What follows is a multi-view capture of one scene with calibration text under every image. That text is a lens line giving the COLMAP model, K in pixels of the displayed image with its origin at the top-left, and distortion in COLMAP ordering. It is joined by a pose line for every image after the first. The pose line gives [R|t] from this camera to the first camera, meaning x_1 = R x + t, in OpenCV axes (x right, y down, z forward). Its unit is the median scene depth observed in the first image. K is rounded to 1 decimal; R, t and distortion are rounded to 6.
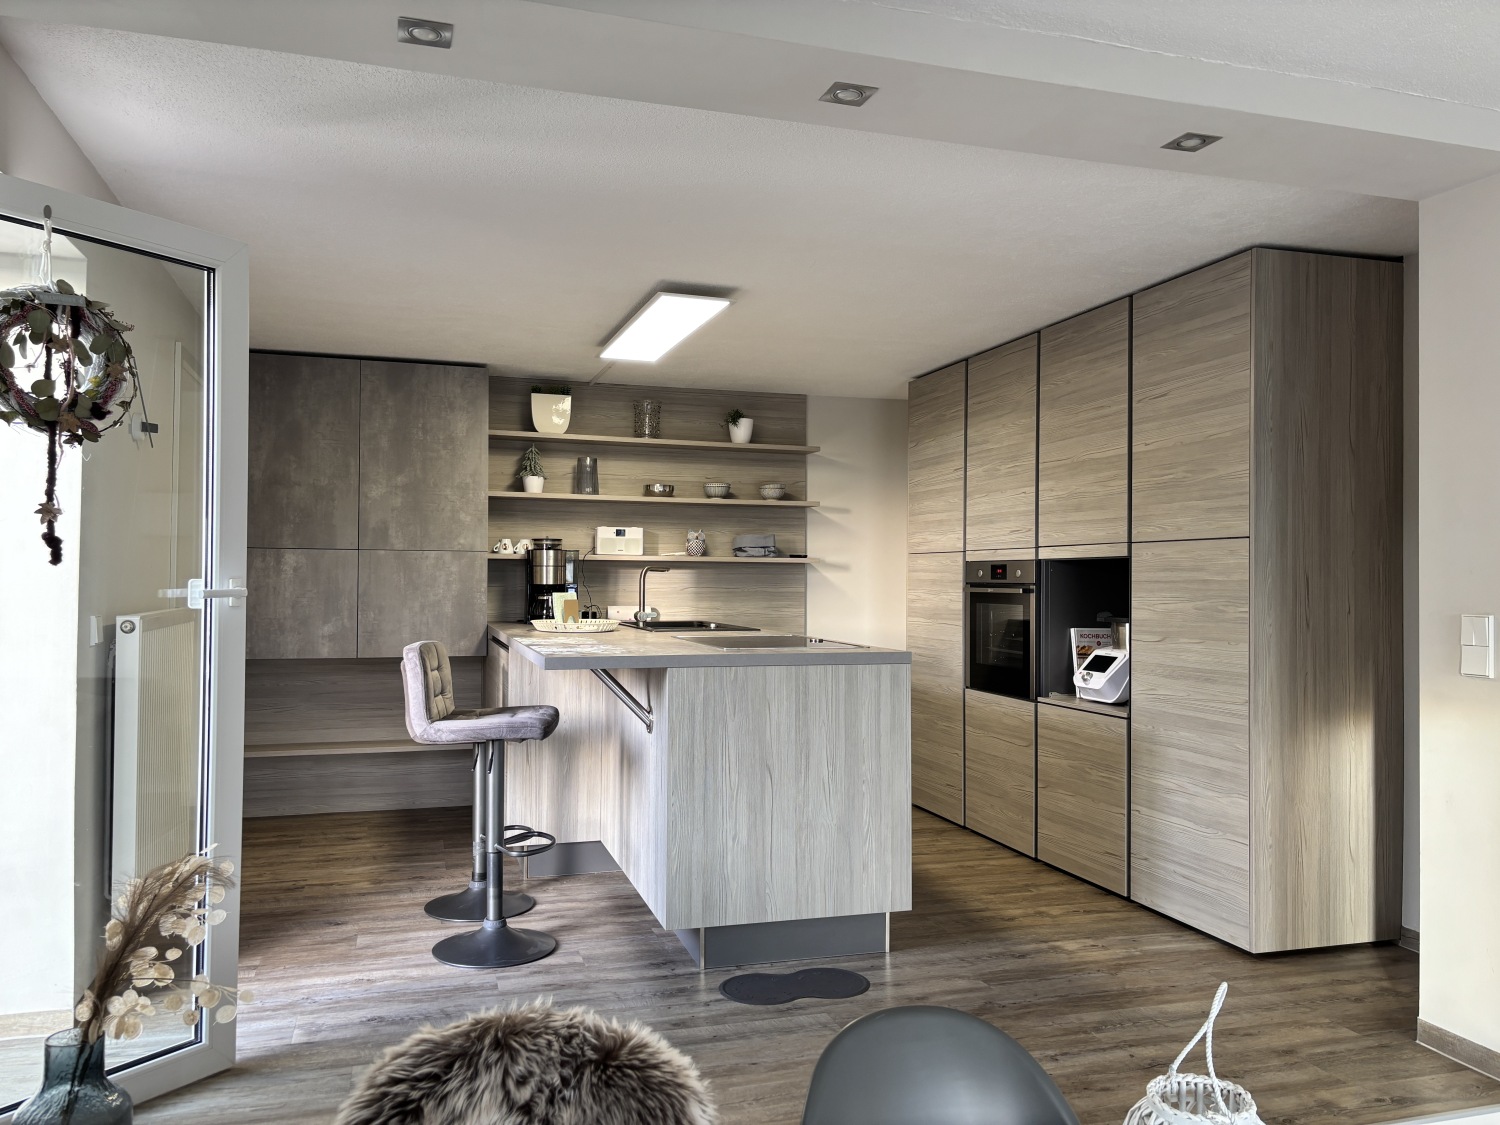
lens RADIAL K [[1129.5, 0, 750.8], [0, 1129.5, 565.2], [0, 0, 1]] dist [0.049033, -0.037591]
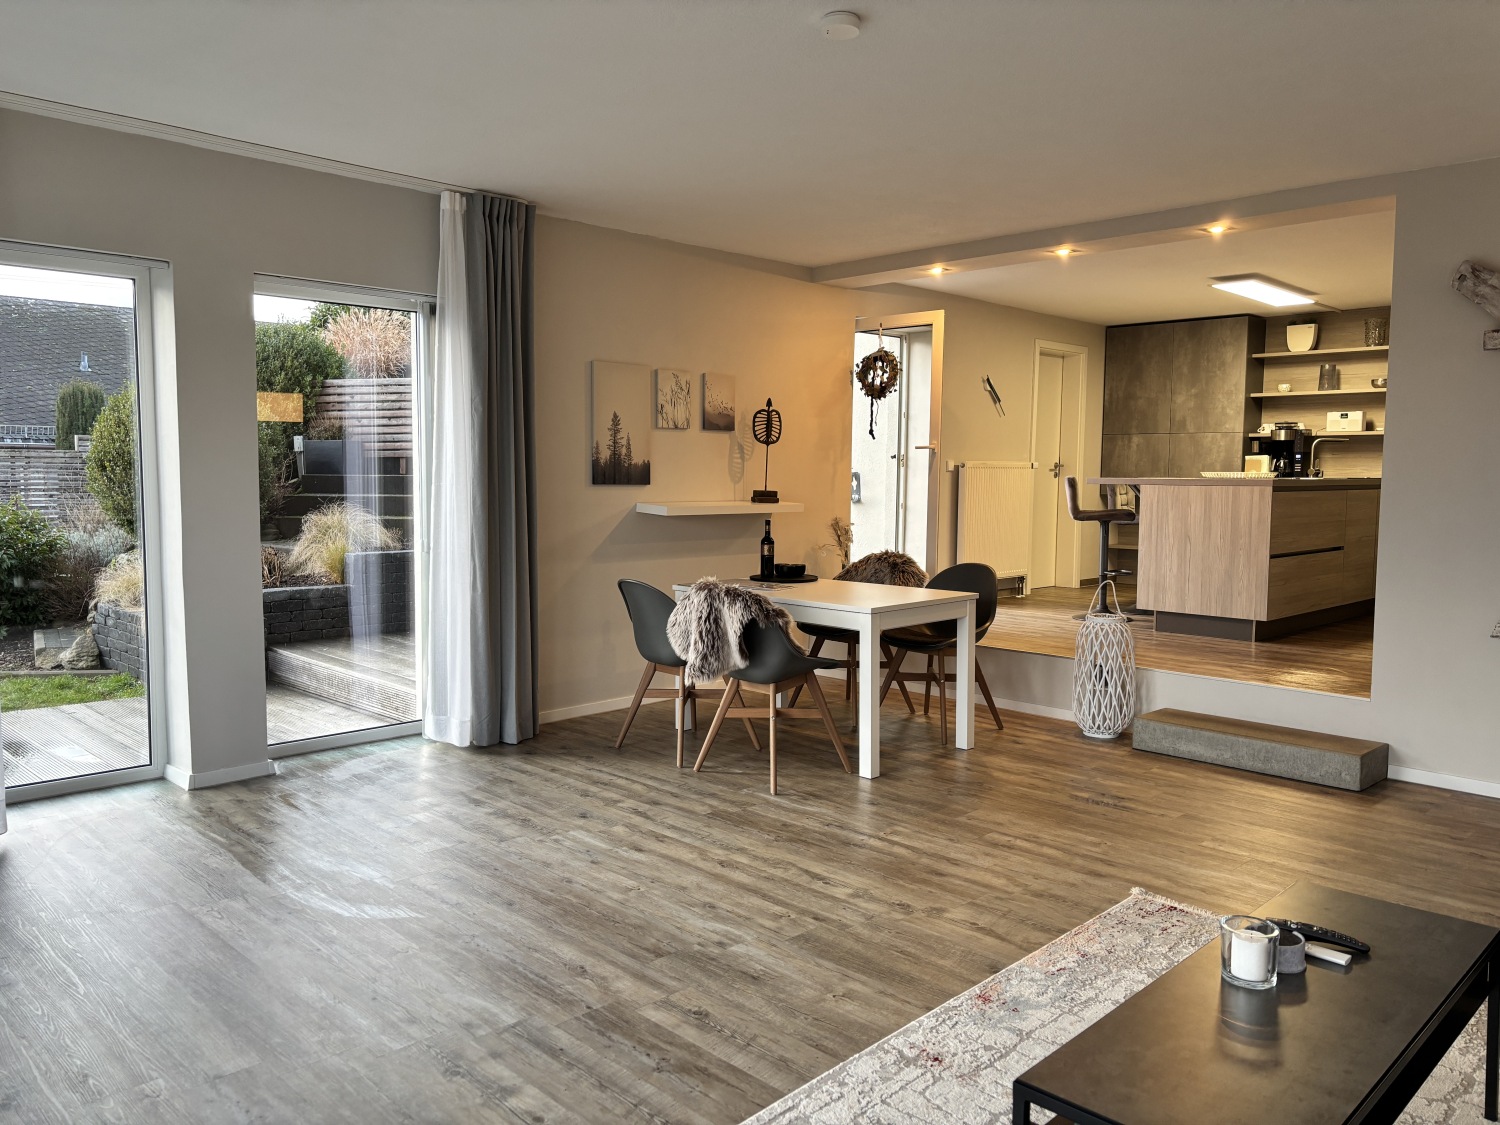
lens RADIAL K [[1129.5, 0, 757.7], [0, 1129.5, 557.2], [0, 0, 1]] dist [0.049033, -0.037591]
pose [[0.473137, 0.063985, -0.878662, 0.891333], [0.010956, 0.996855, 0.078491, 0.031240], [0.880921, -0.046764, 0.470948, -0.382641]]
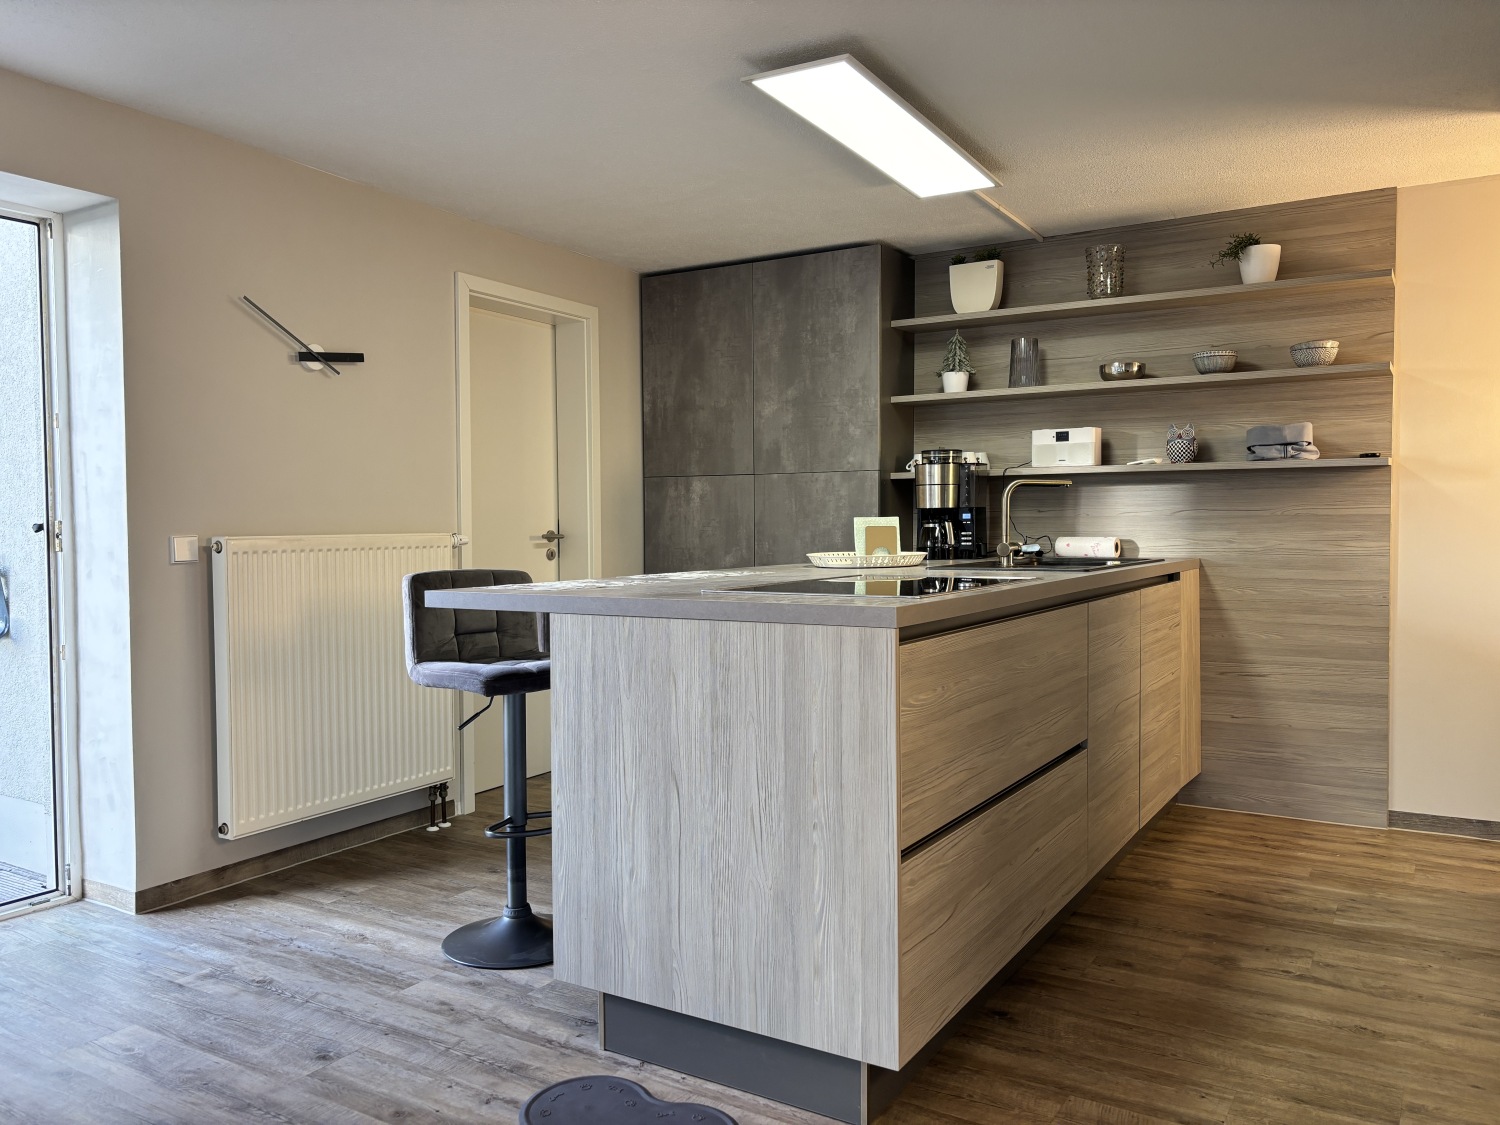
lens RADIAL K [[1129.5, 0, 745.9], [0, 1129.5, 573.8], [0, 0, 1]] dist [0.049033, -0.037591]
pose [[0.664340, 0.021023, -0.747135, 0.328005], [0.023072, 0.998551, 0.048613, 0.021528], [0.747075, -0.049533, 0.662892, 0.385929]]
